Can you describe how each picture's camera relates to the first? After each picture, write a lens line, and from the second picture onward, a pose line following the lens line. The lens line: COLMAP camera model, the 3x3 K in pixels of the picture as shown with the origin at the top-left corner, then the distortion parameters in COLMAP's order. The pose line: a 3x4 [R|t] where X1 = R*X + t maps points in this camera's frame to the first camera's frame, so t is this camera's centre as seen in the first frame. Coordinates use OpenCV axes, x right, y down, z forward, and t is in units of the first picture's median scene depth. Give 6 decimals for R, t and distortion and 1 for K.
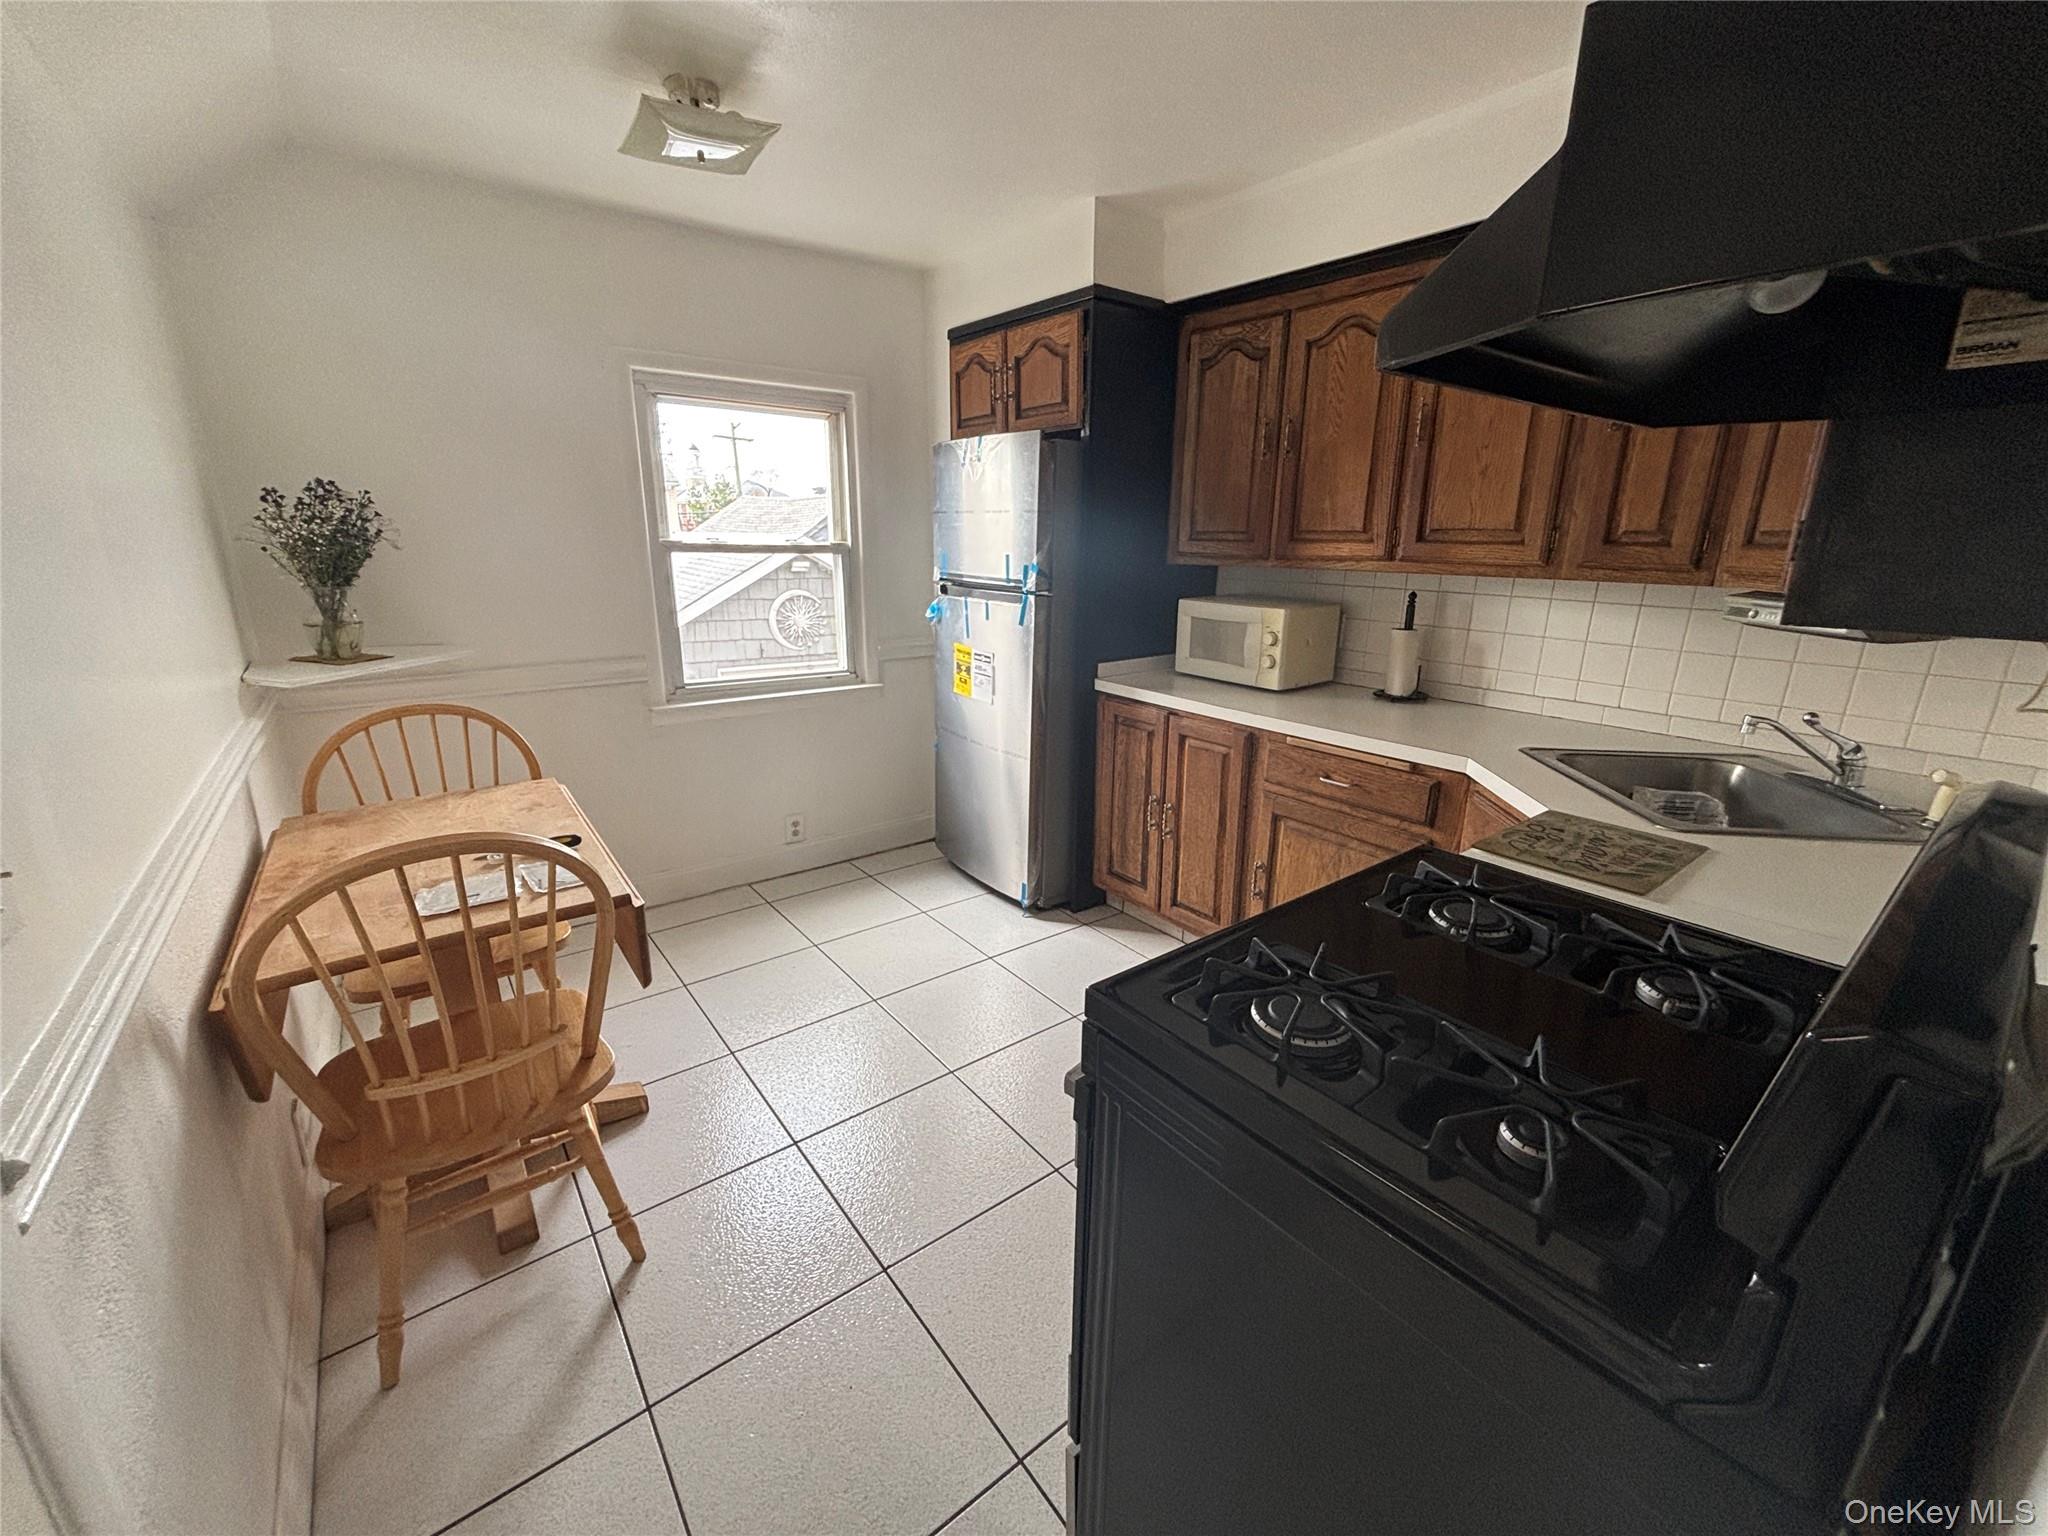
lens RADIAL K [[827.0, 0, 1024.0], [0, 827.0, 768.0], [0, 0, 1]] dist [0.001231, -0.000139]
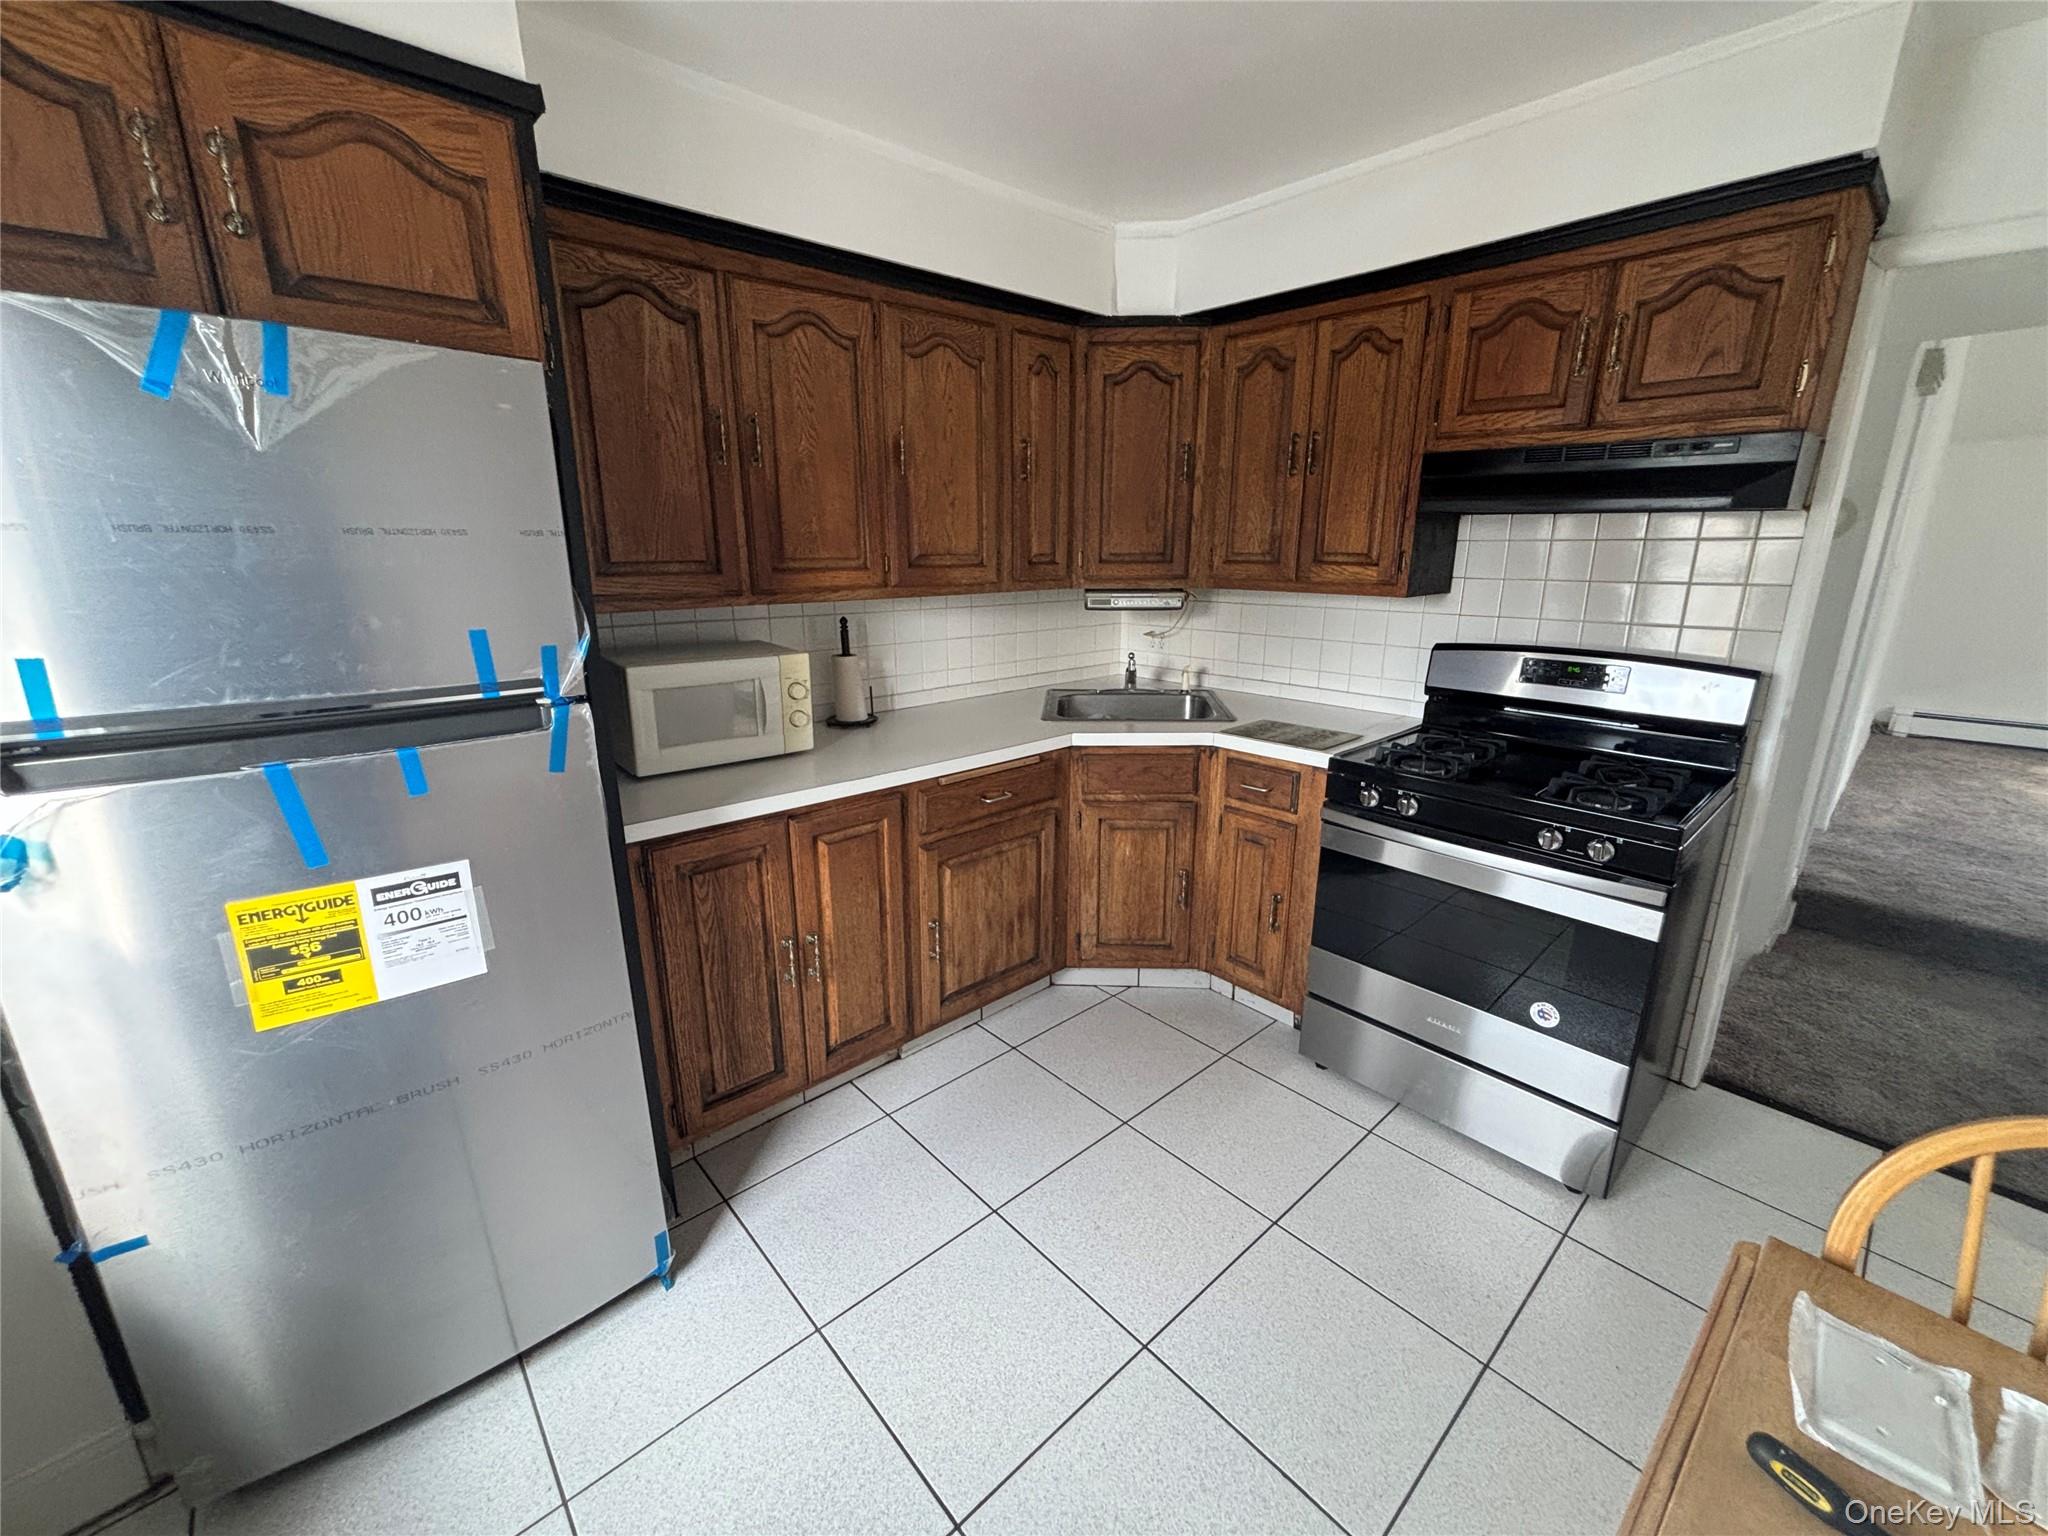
lens RADIAL K [[827.0, 0, 1024.0], [0, 827.0, 768.0], [0, 0, 1]] dist [0.001231, -0.000139]
pose [[-0.066277, -0.273074, 0.959707, -0.523497], [0.273995, 0.919868, 0.280660, -0.258607], [-0.959445, 0.281557, 0.013855, 0.811941]]
